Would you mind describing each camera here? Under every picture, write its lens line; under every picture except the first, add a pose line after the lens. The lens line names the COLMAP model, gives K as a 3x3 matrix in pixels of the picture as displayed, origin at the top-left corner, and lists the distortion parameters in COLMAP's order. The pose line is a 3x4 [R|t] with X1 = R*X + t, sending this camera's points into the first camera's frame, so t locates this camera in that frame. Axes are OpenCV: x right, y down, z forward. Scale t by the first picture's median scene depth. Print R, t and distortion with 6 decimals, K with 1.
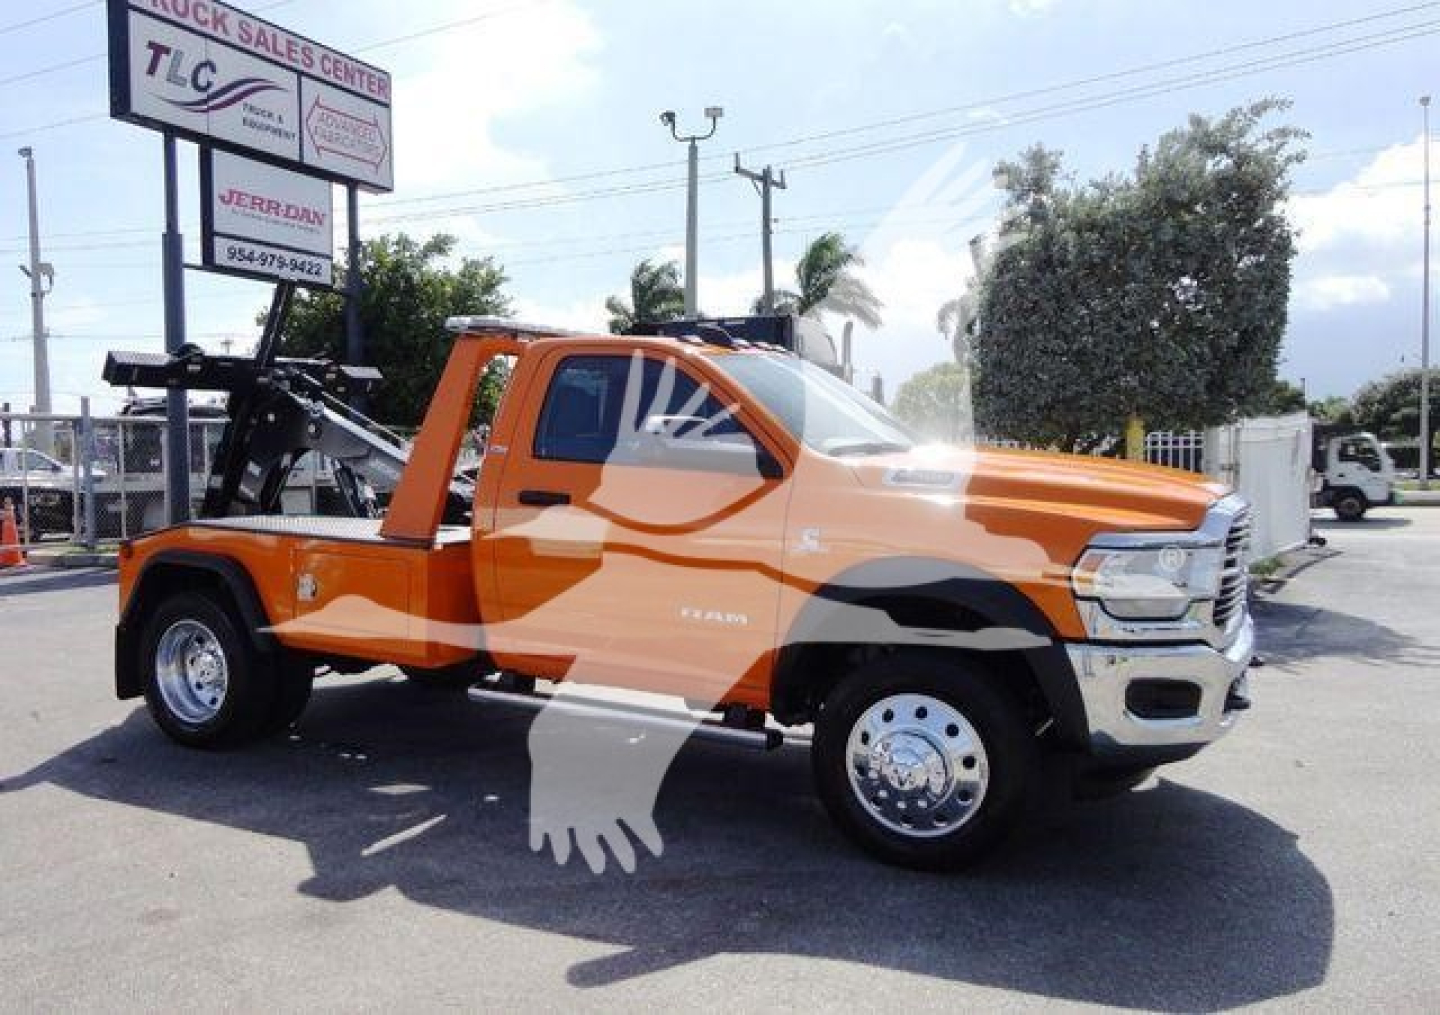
lens RADIAL K [[1227.0, 0, 571.6], [0, 1227.0, 470.5], [0, 0, 1]] dist [-0.002735, 0.004781]
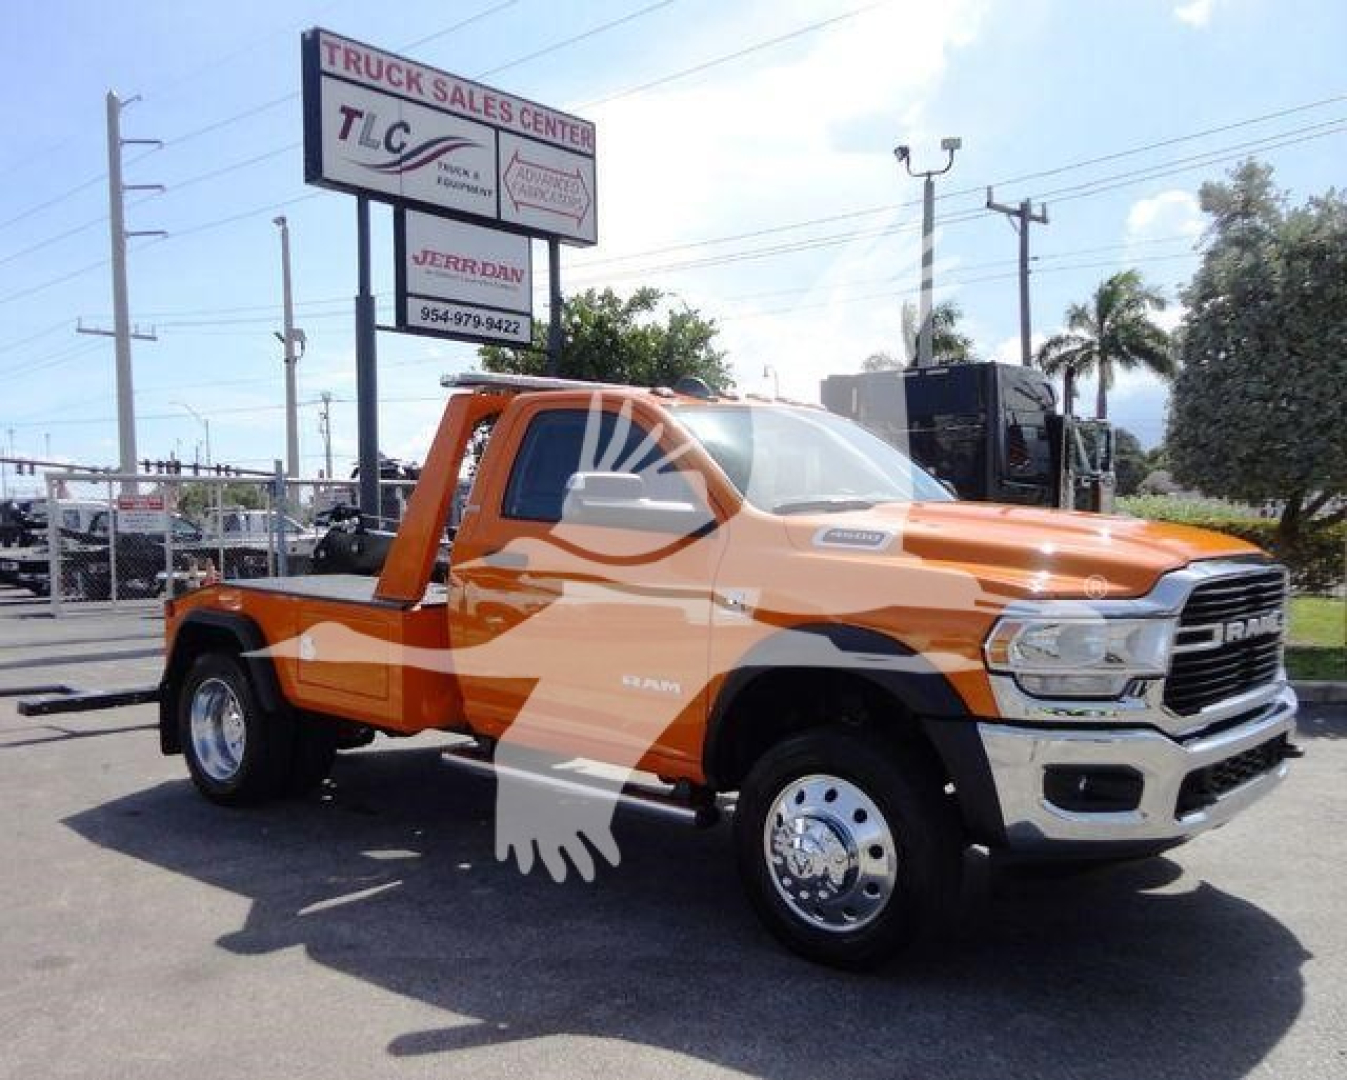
lens RADIAL K [[1280.0, 0, 618.0], [0, 1280.0, 543.3], [0, 0, 1]] dist [-0.009663, 0.015787]
pose [[0.981388, 0.002533, -0.192019, 0.077843], [-0.000963, 0.999965, 0.008269, 0.000547], [0.192033, -0.007930, 0.981356, 0.009194]]
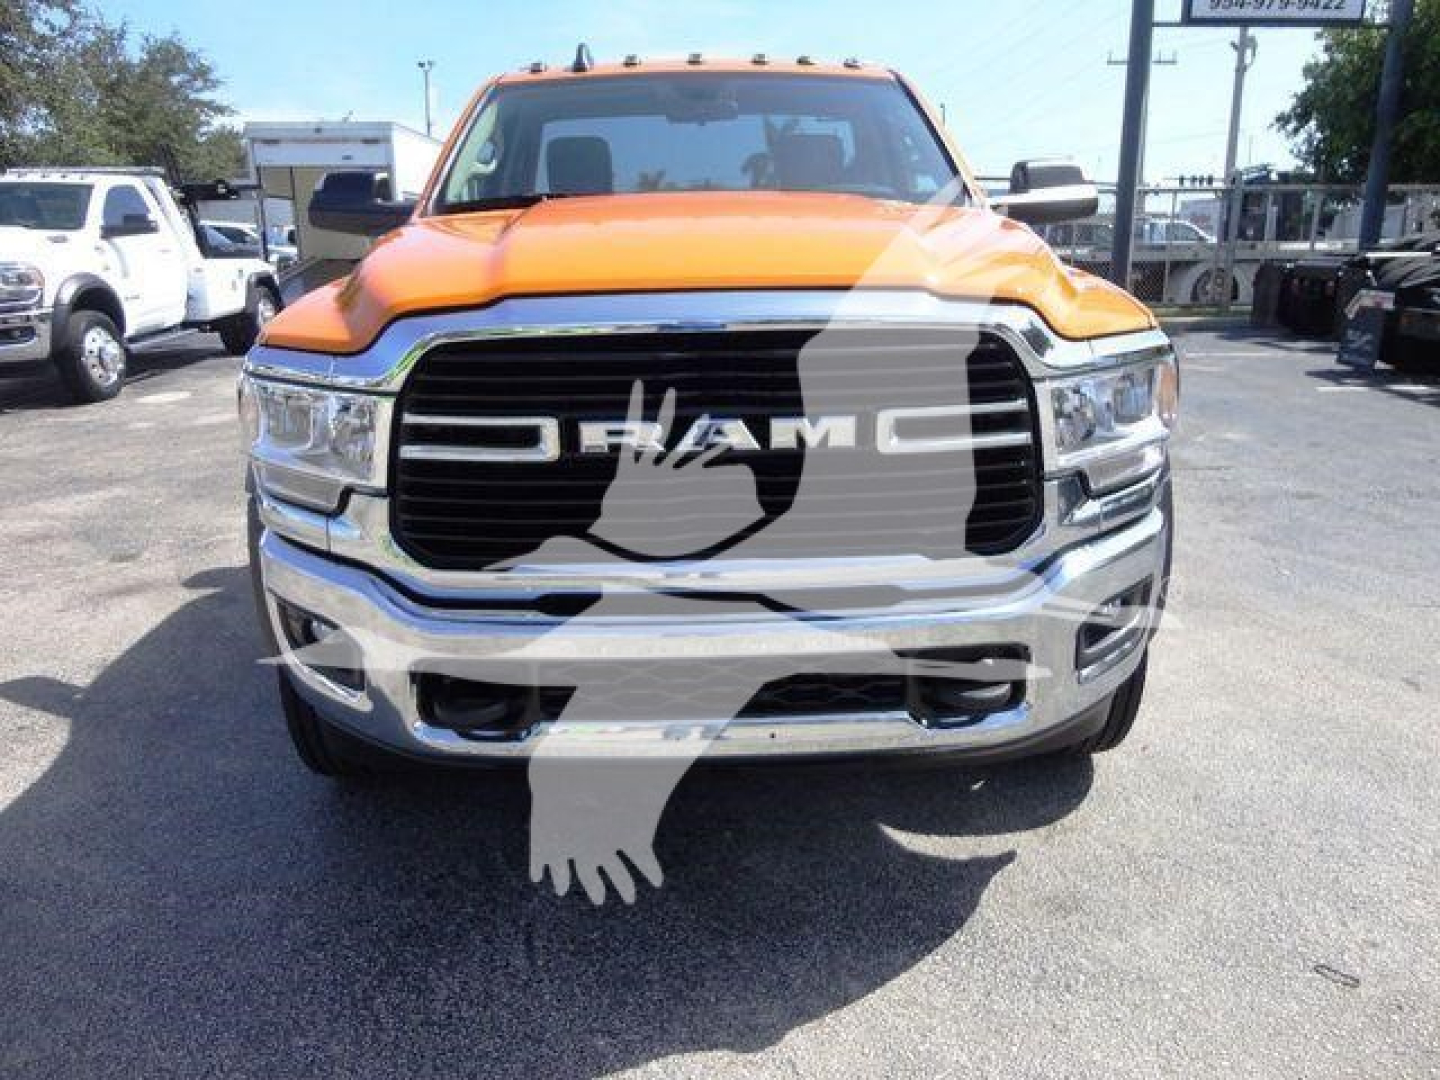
lens RADIAL K [[1014.4, 0, 725.7], [0, 1014.4, 520.9], [0, 0, 1]] dist [-0.021547, 0.000512]
pose [[0.546351, 0.222394, -0.807491, 0.231352], [0.002619, 0.963645, 0.267174, 0.000816], [0.837552, -0.148086, 0.525906, 0.223728]]
